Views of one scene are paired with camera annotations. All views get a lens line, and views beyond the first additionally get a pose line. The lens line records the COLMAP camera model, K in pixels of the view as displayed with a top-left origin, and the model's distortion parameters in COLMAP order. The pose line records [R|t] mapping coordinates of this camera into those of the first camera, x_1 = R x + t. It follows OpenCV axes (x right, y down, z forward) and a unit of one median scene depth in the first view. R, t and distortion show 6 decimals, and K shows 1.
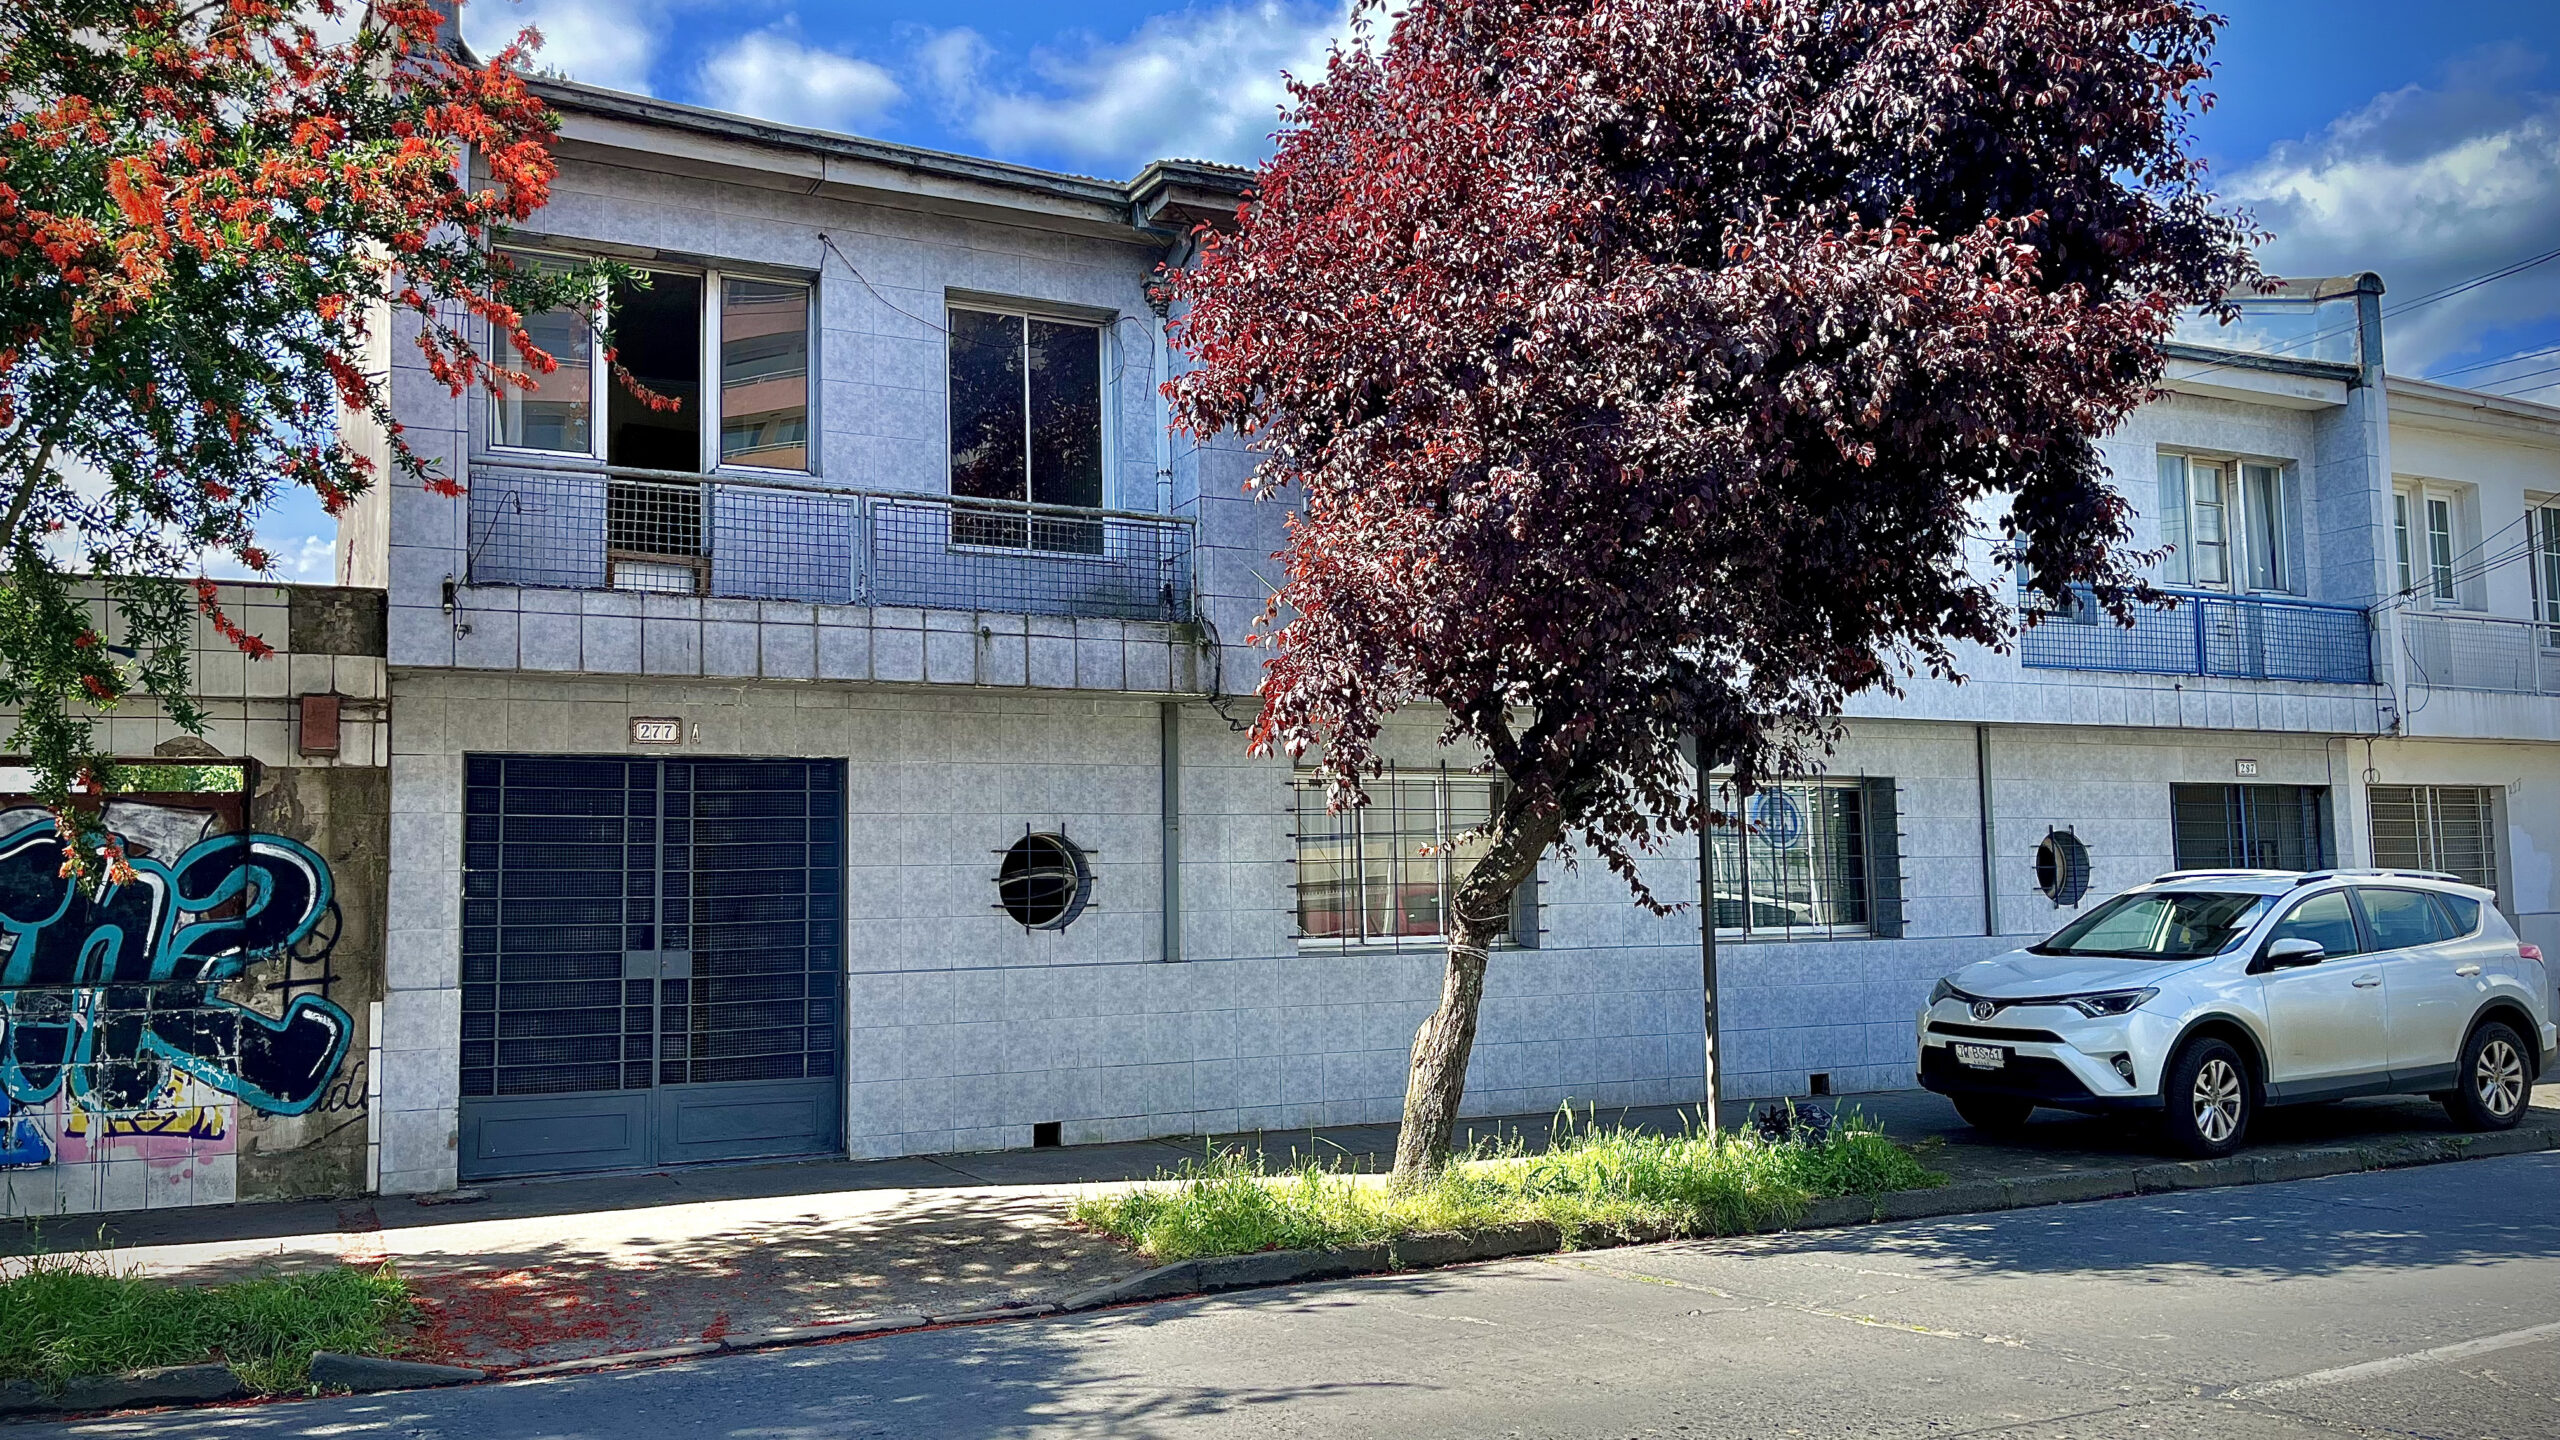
lens RADIAL K [[1927.1, 0, 1279.2], [0, 1927.1, 738.6], [0, 0, 1]] dist [0.058659, -0.031084]
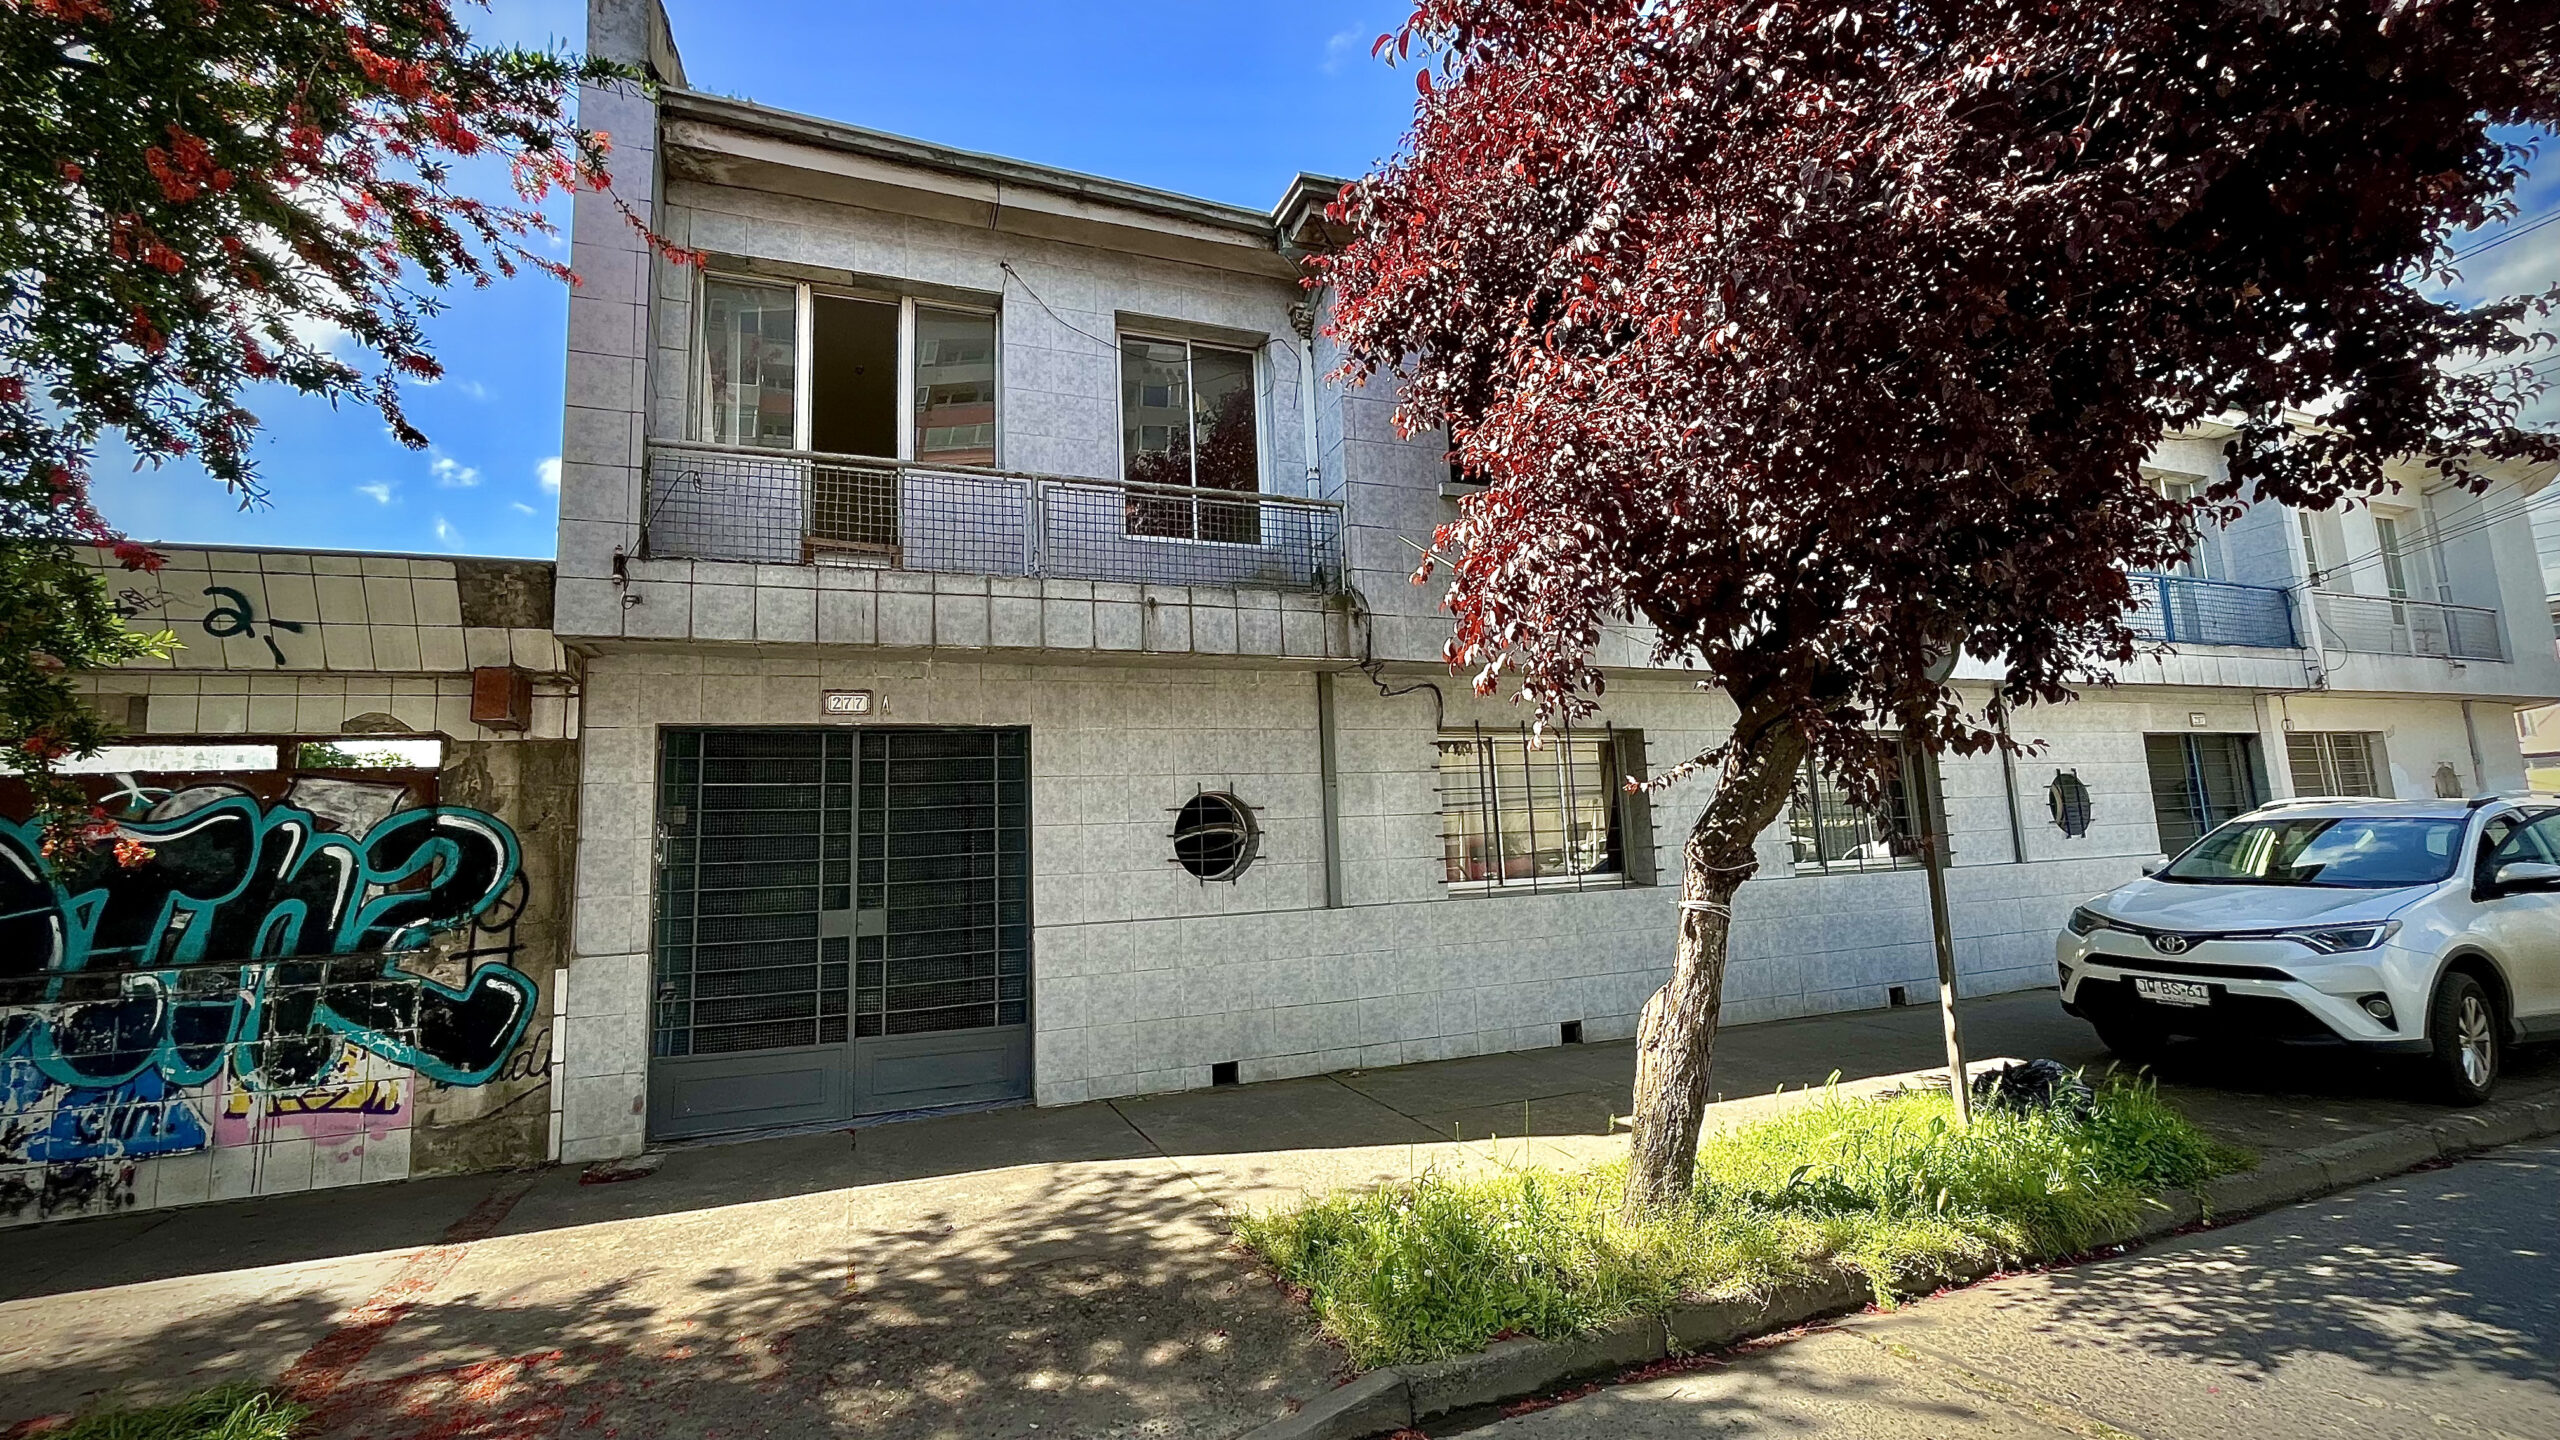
lens RADIAL K [[1049.9, 0, 1270.5], [0, 1049.9, 709.5], [0, 0, 1]] dist [0.003536, -0.000873]
pose [[0.994562, -0.036538, -0.097525, -0.033155], [0.031936, 0.998320, -0.048341, 0.034707], [0.099127, 0.044964, 0.994058, 0.442557]]
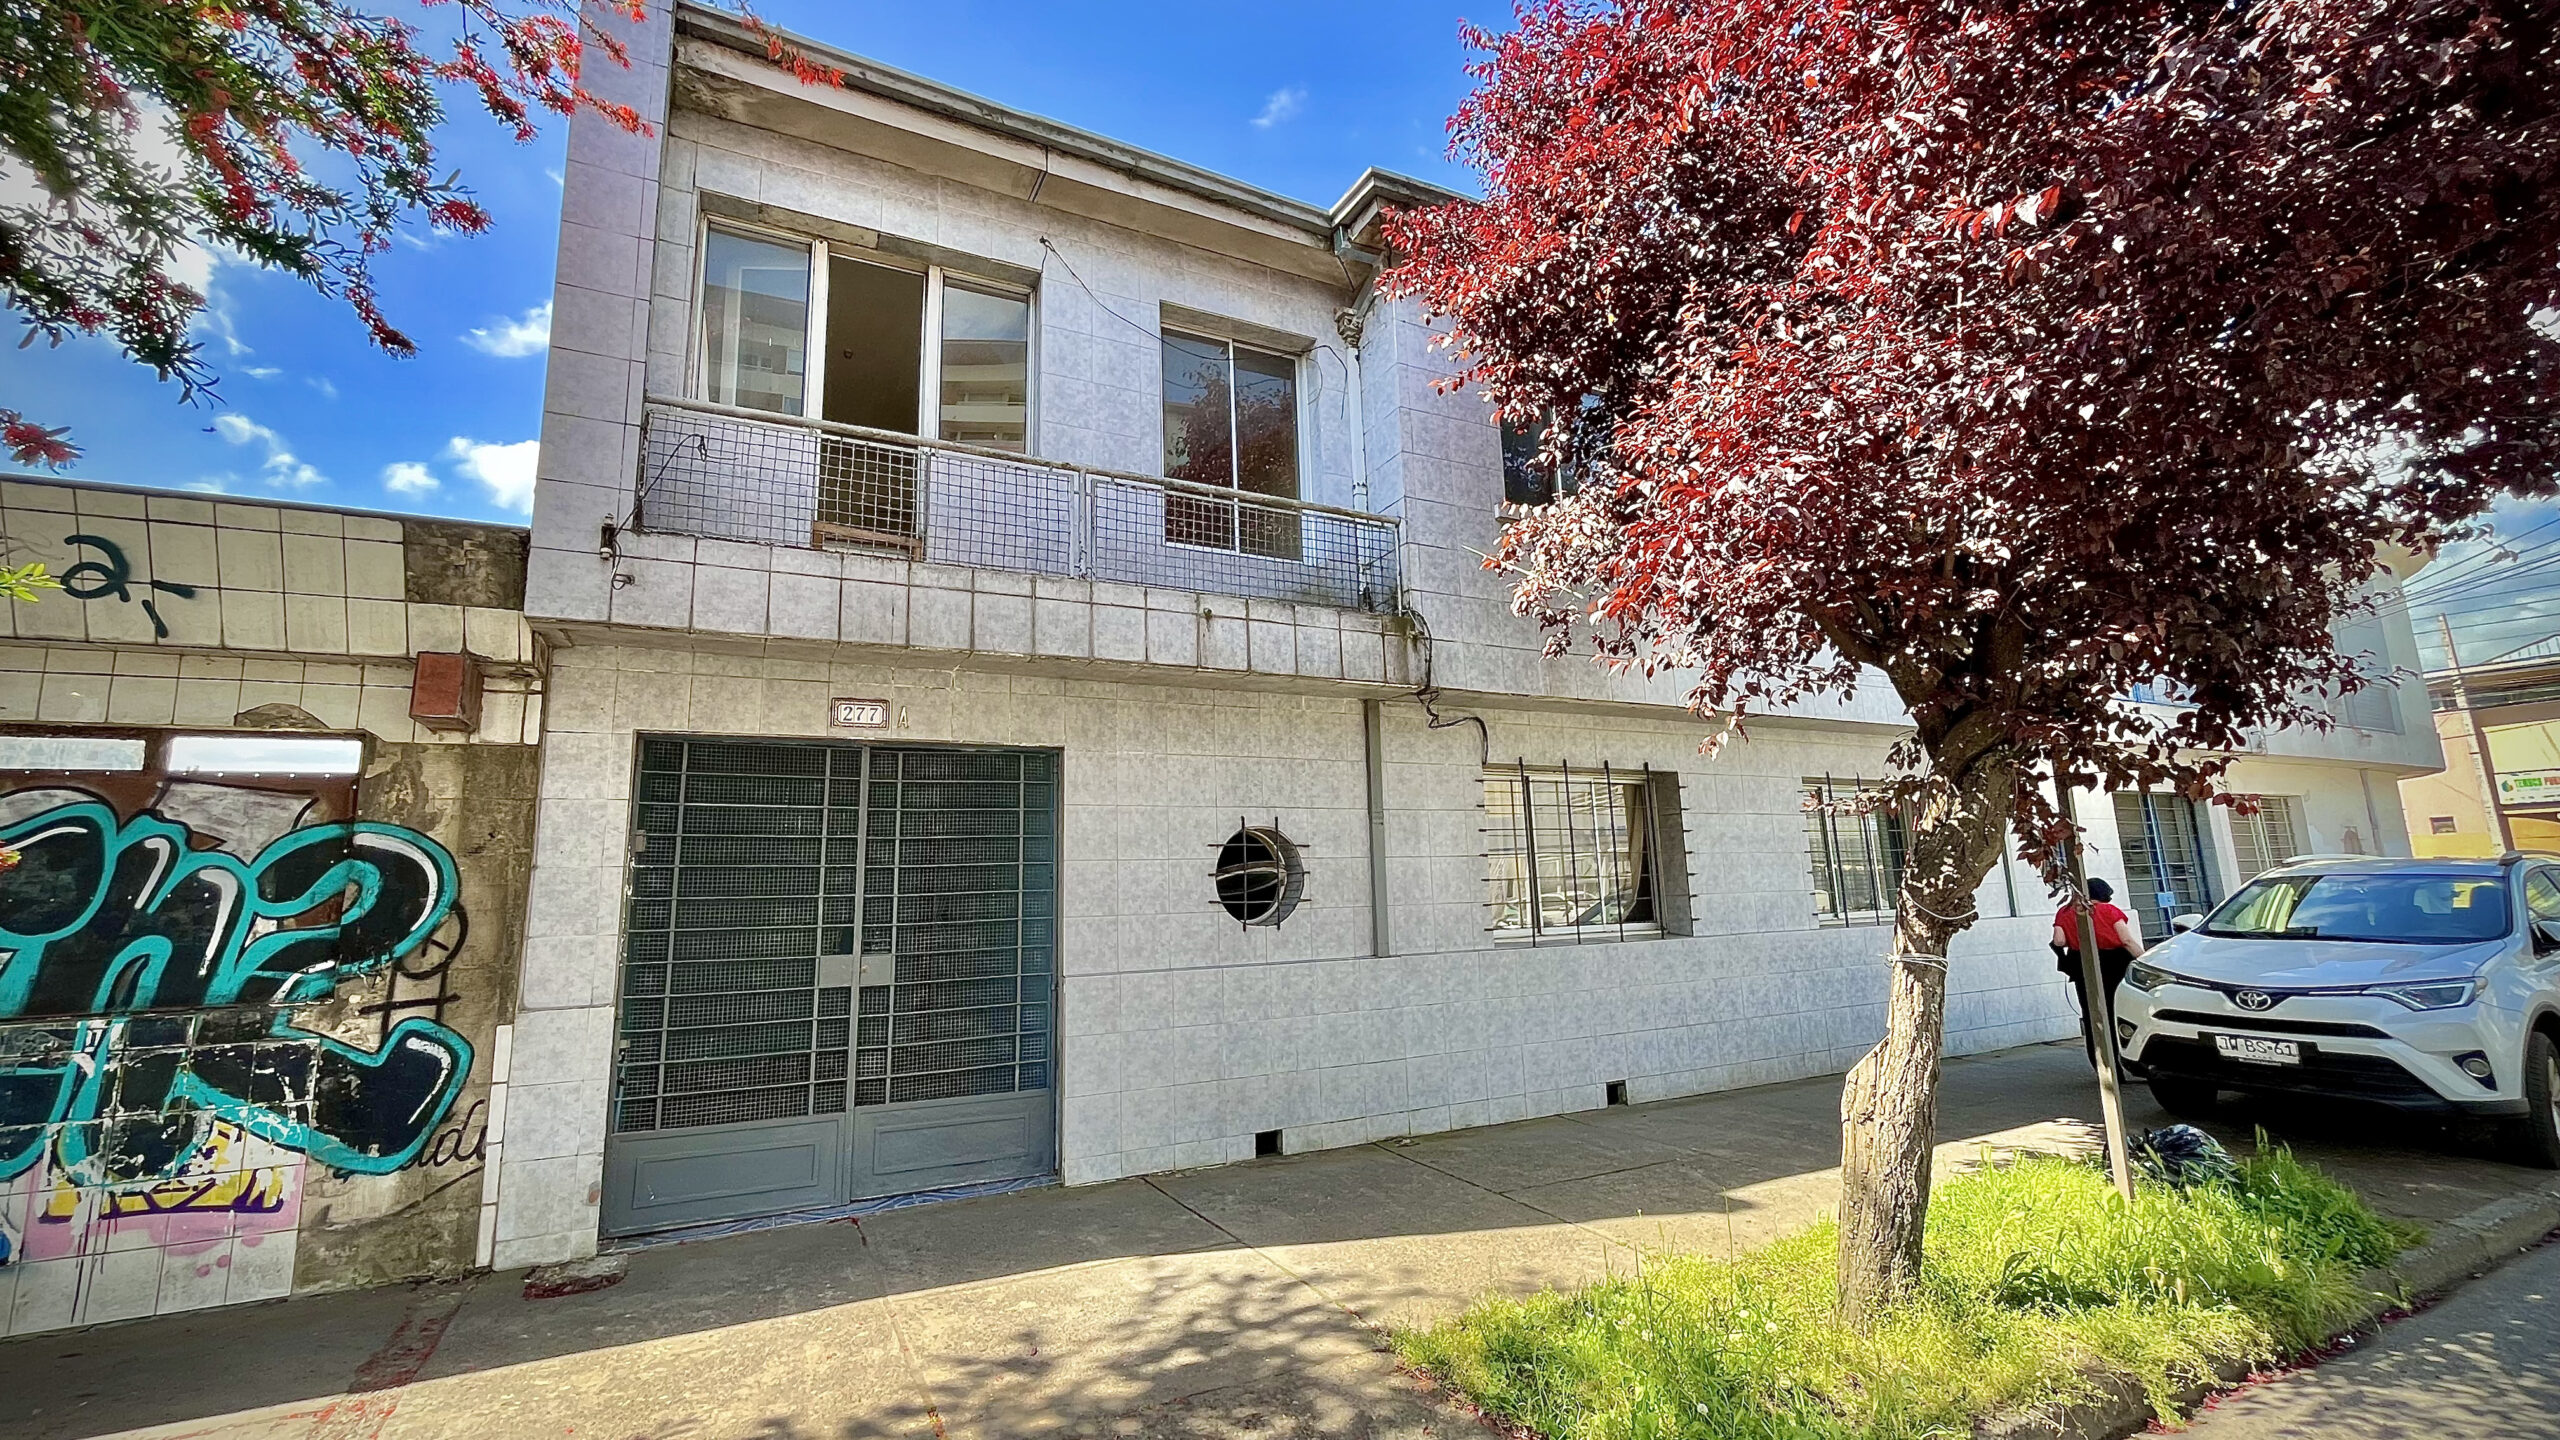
lens RADIAL K [[1049.9, 0, 1276.8], [0, 1049.9, 709.7], [0, 0, 1]] dist [0.003536, -0.000873]
pose [[0.999946, -0.009891, 0.003326, -0.122660], [0.010151, 0.995851, -0.090426, 0.041011], [-0.002418, 0.090455, 0.995898, 0.493825]]
